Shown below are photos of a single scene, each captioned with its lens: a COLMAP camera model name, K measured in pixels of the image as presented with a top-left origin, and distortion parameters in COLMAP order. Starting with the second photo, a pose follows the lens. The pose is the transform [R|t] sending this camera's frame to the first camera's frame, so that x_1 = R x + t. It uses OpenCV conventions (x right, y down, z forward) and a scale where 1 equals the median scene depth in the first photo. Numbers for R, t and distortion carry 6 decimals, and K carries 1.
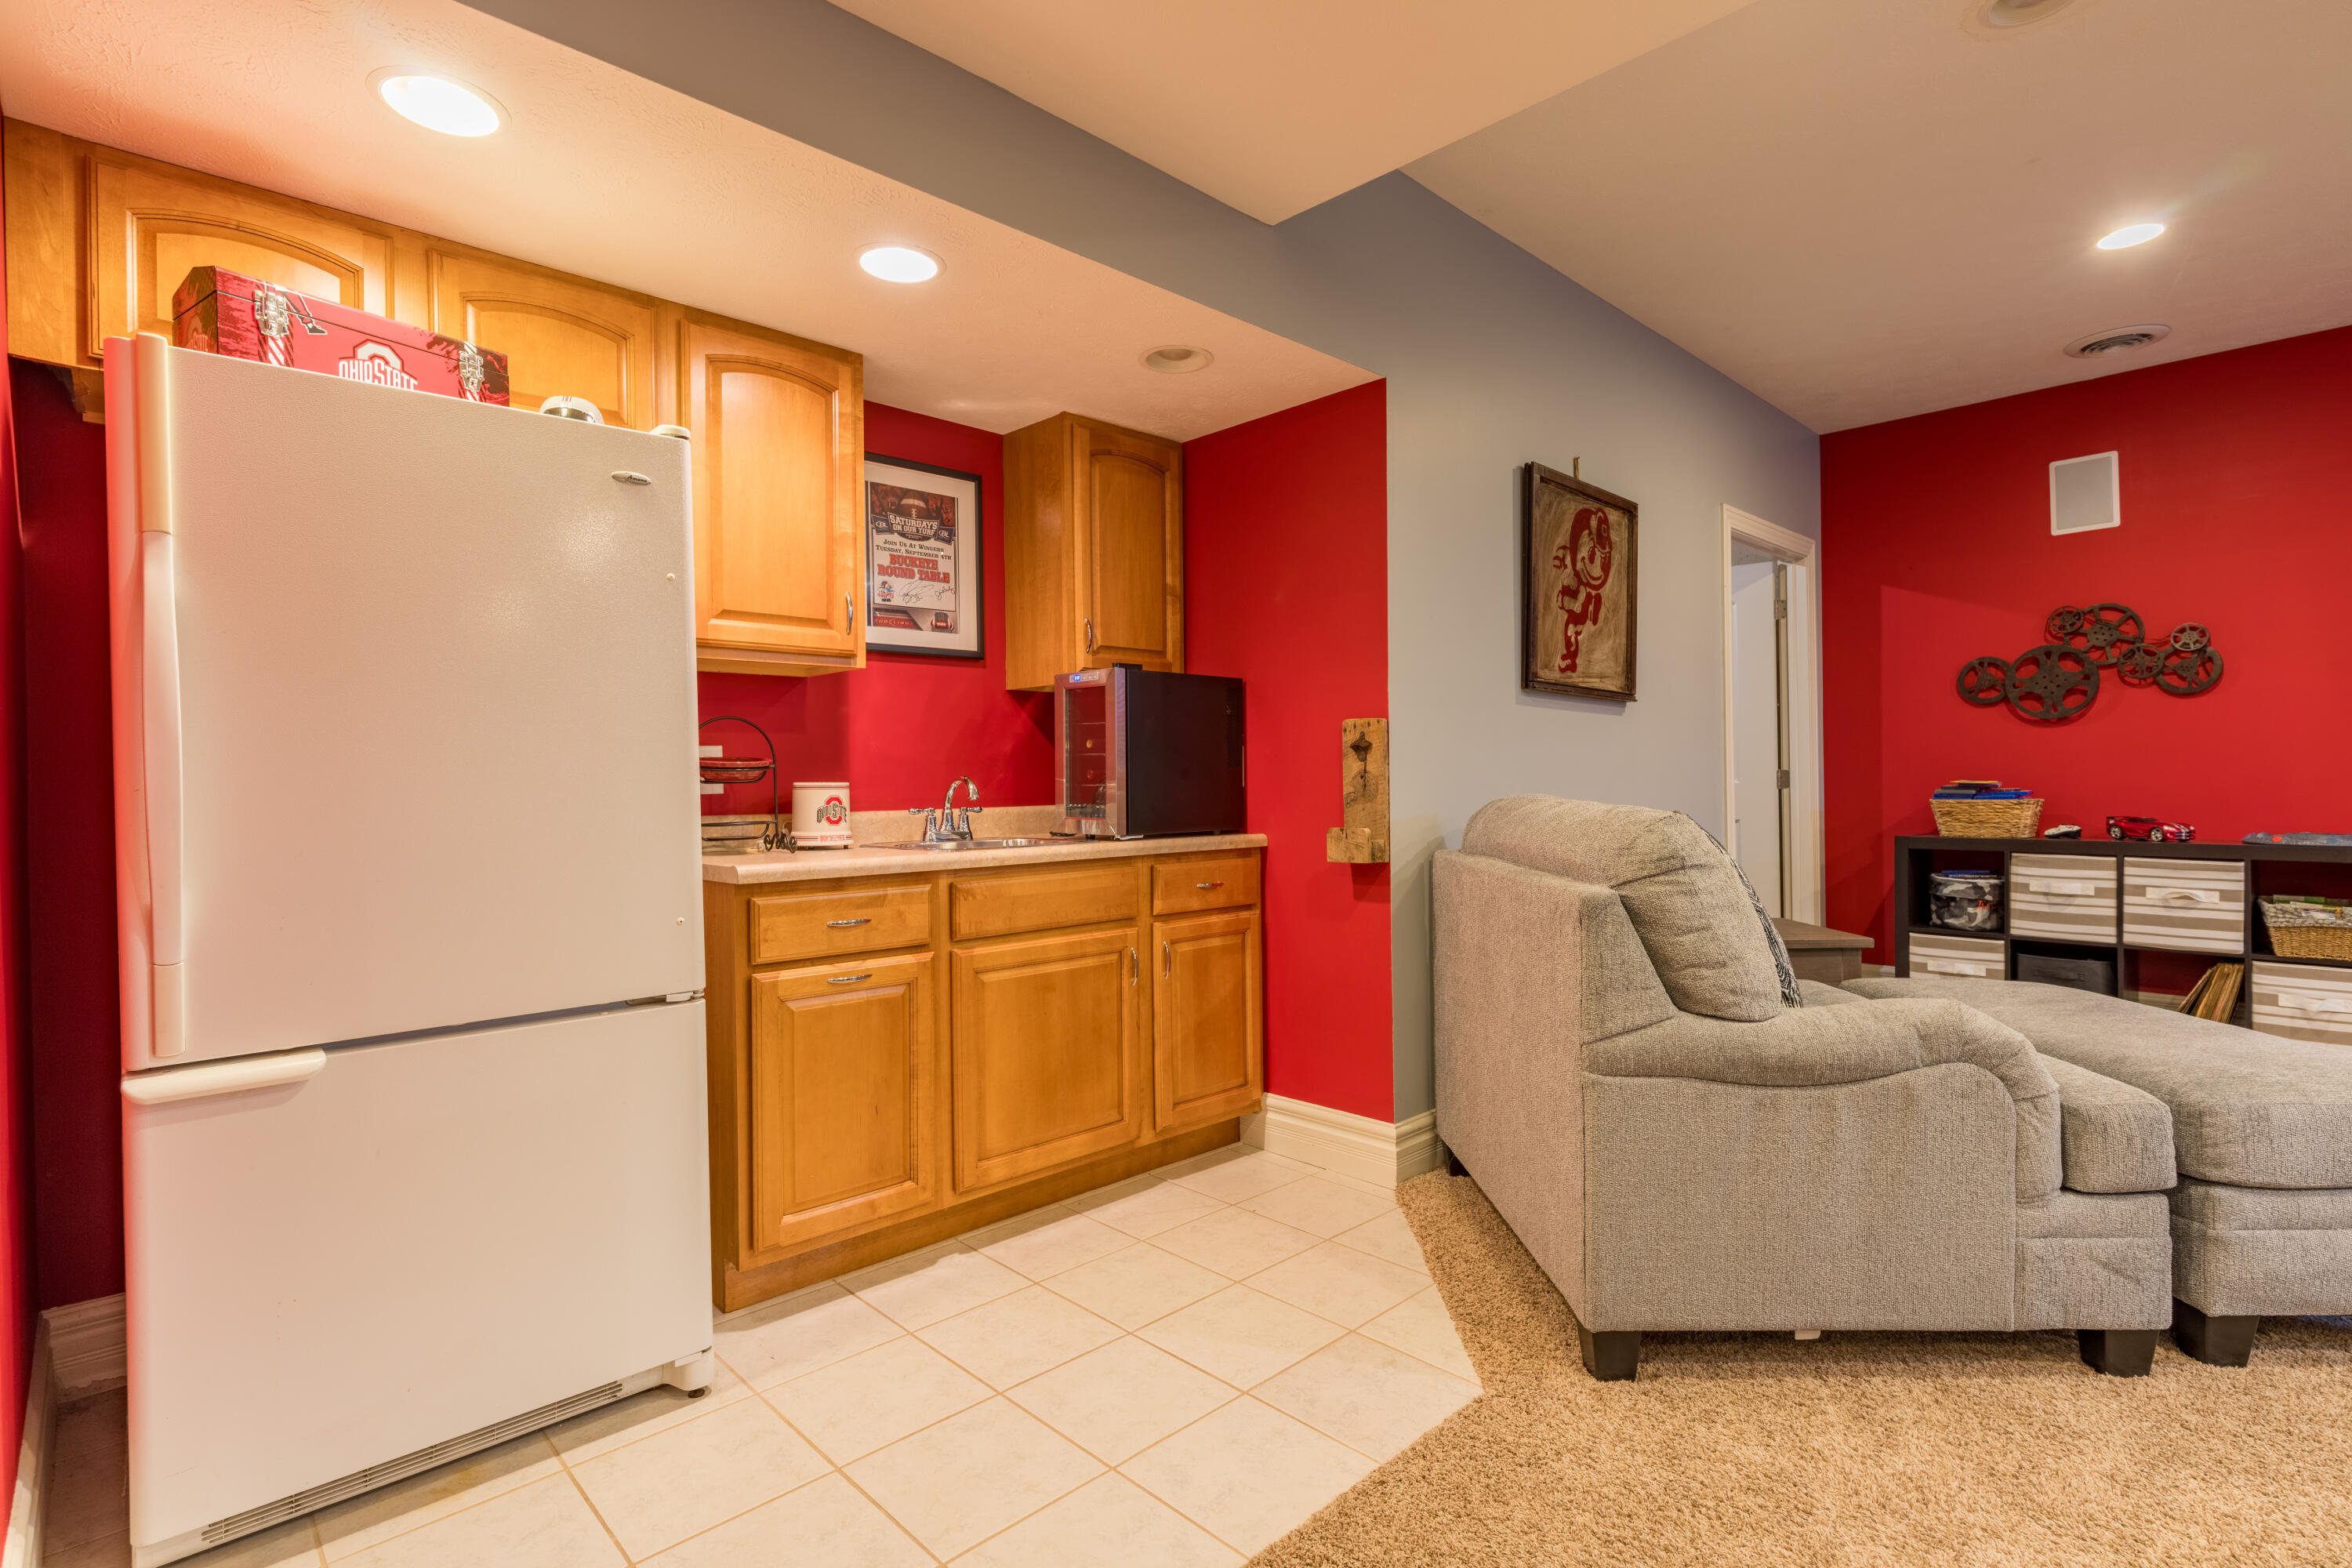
lens RADIAL K [[1116.8, 0, 1172.5], [0, 1116.8, 783.4], [0, 0, 1]] dist [0.005348, -0.002104]
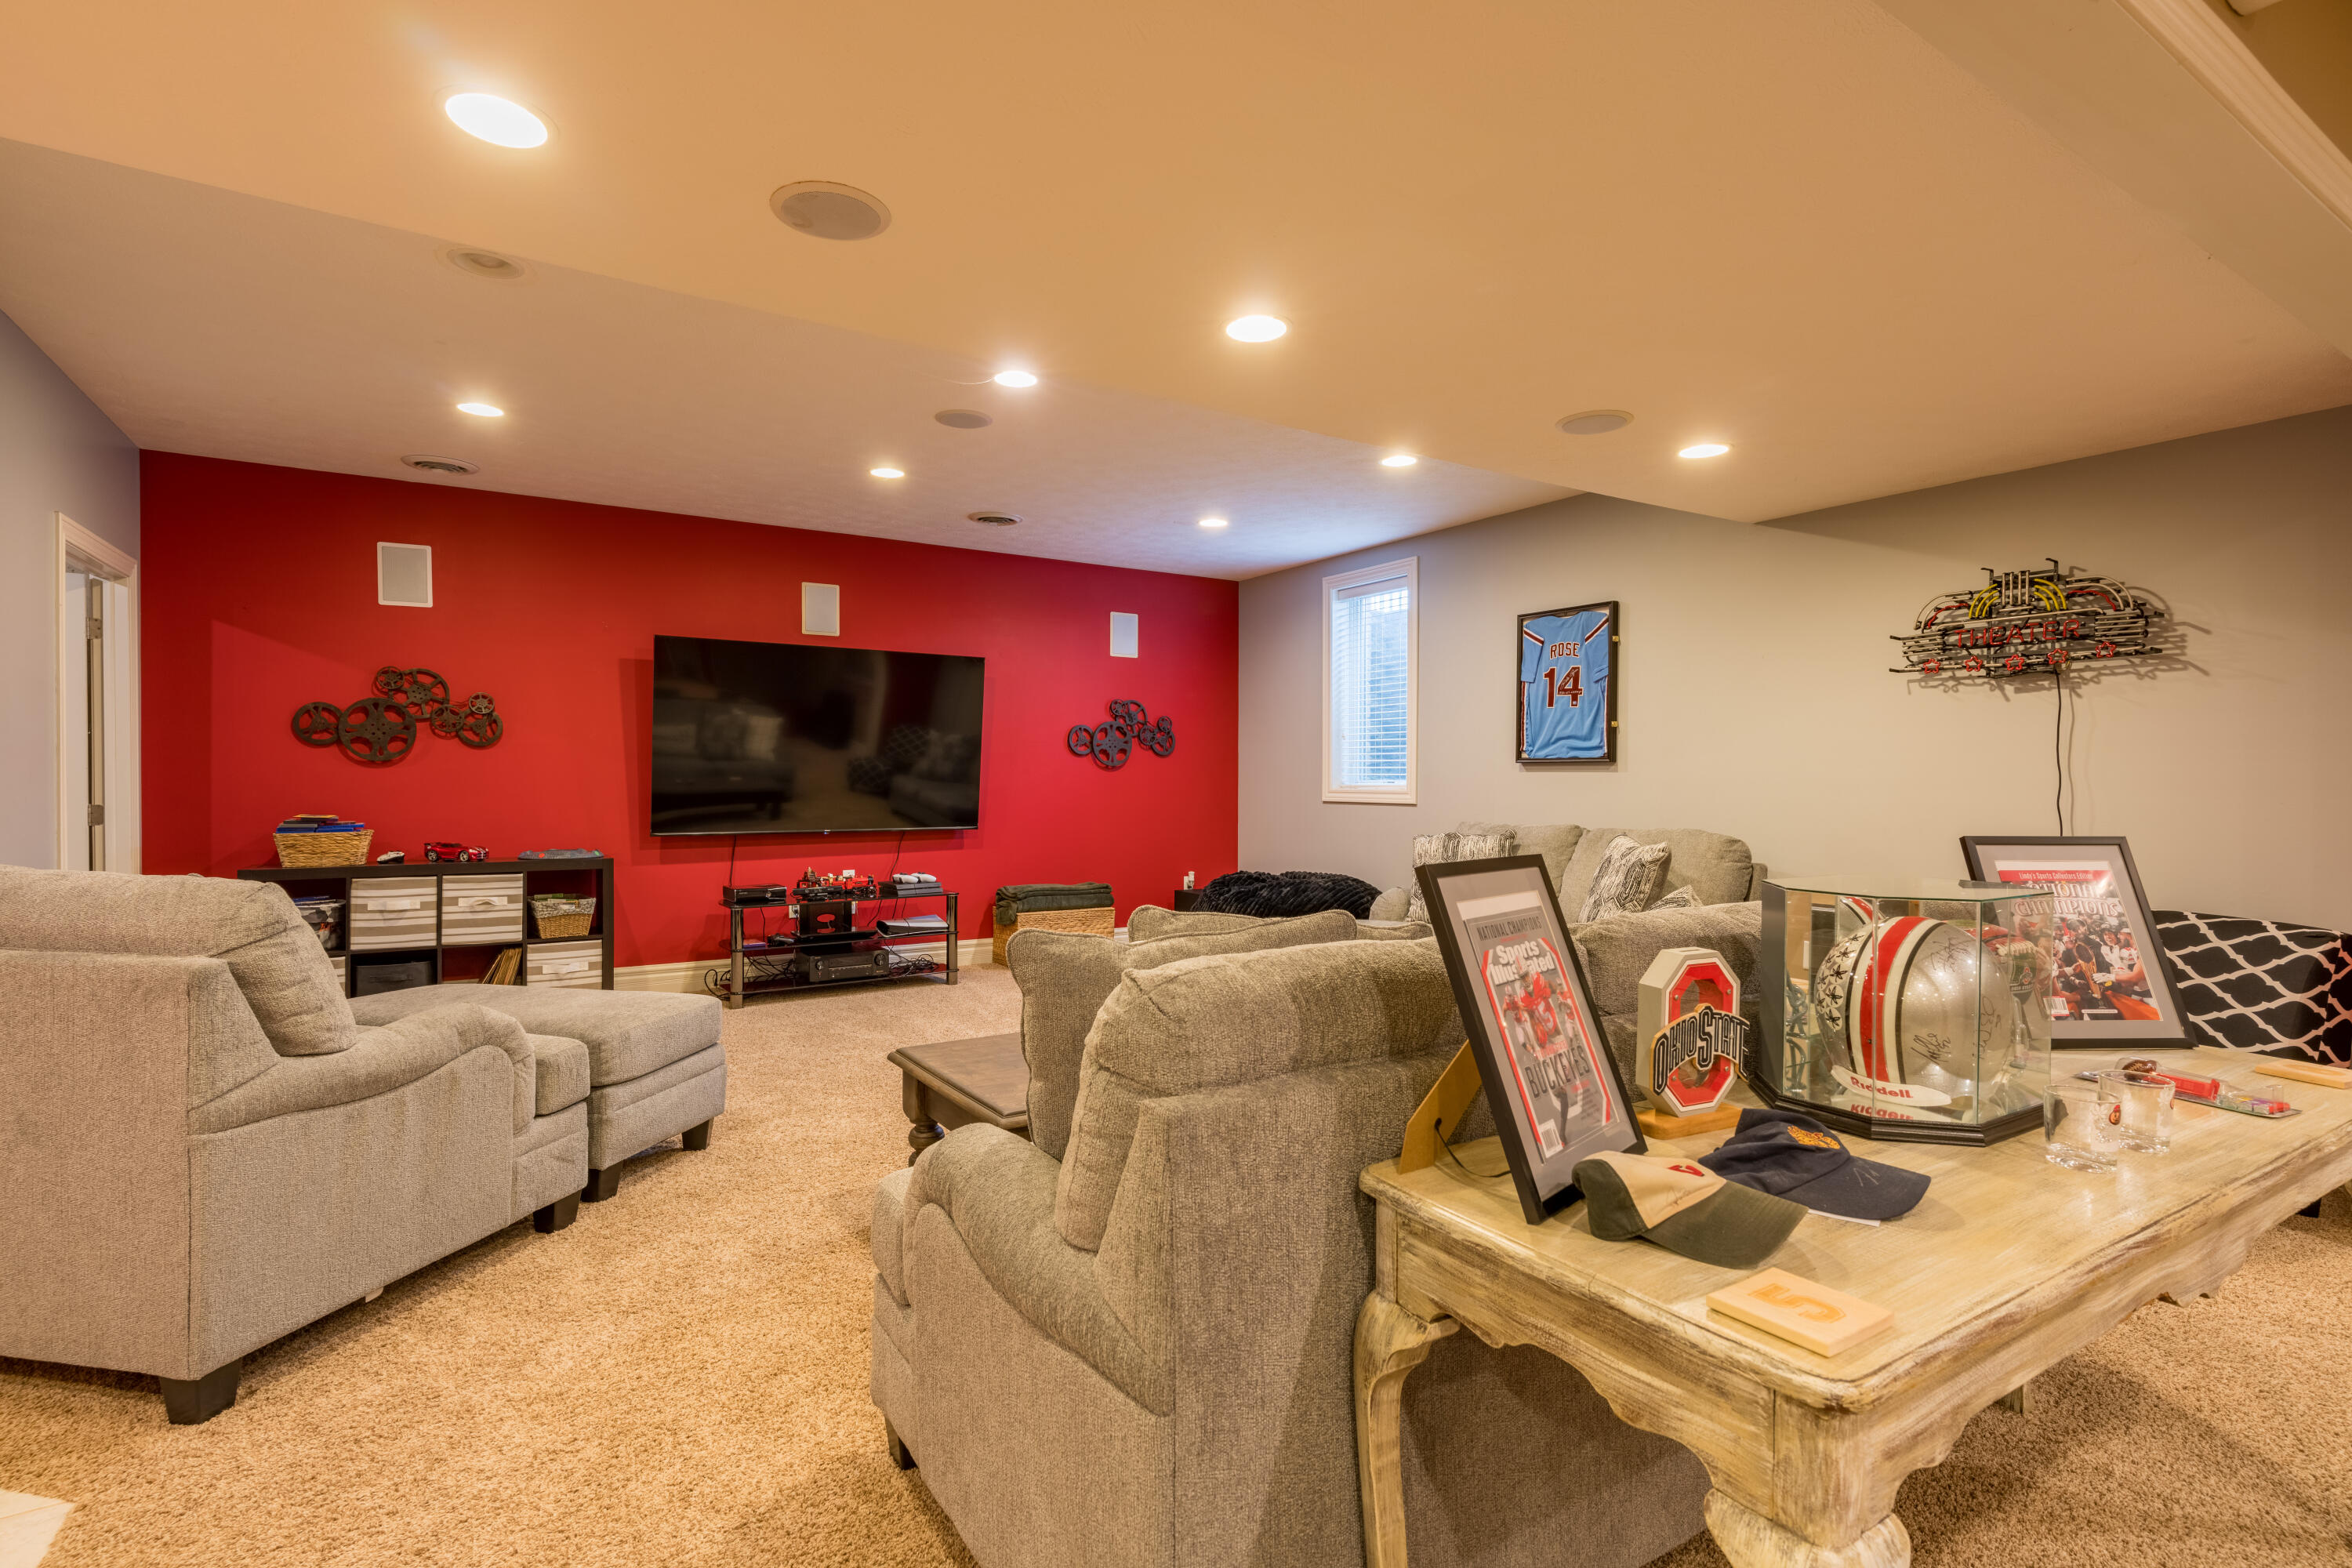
lens RADIAL K [[1116.8, 0, 1179.9], [0, 1116.8, 786.8], [0, 0, 1]] dist [0.005348, -0.002104]
pose [[0.193763, 0.003204, 0.981043, -0.291836], [-0.001387, 0.999995, -0.002992, -0.041302], [-0.981047, -0.000781, 0.193766, -0.070668]]
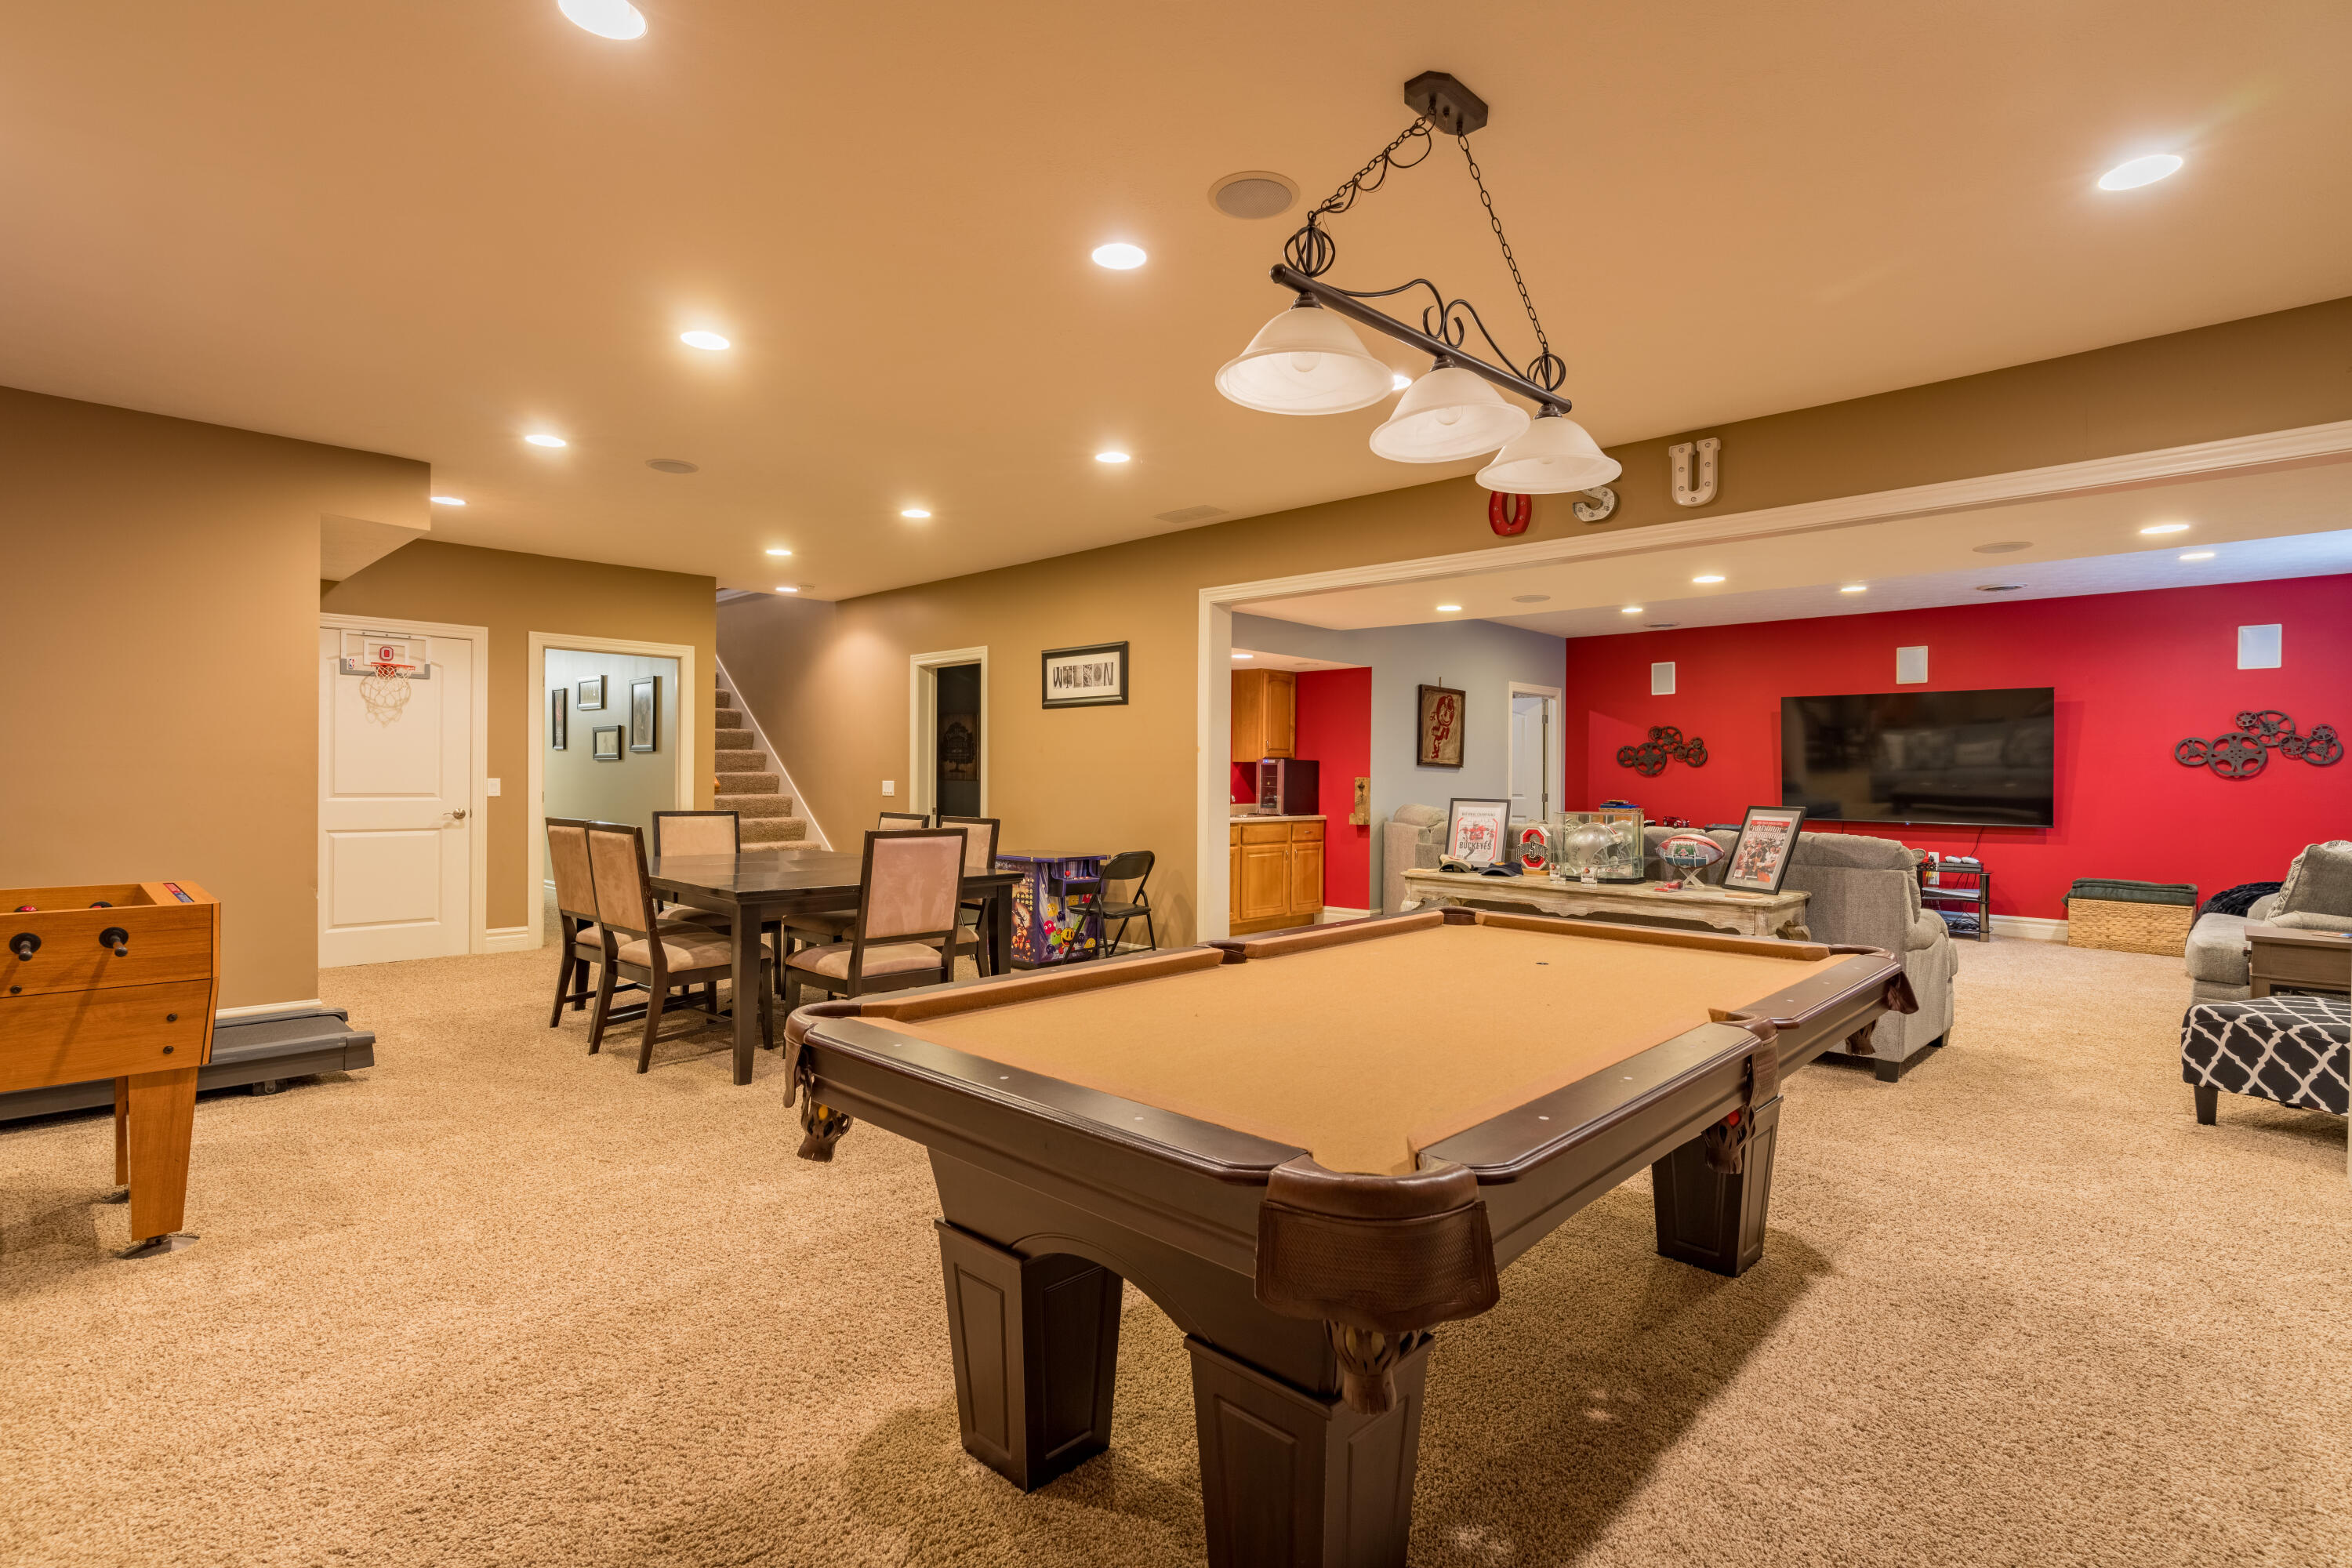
lens RADIAL K [[1116.8, 0, 1177.9], [0, 1116.8, 790.4], [0, 0, 1]] dist [0.005348, -0.002104]
pose [[0.998808, 0.019252, 0.044863, -0.429046], [-0.019626, 0.999776, 0.007900, -0.034101], [-0.044701, -0.008771, 0.998962, -1.855373]]
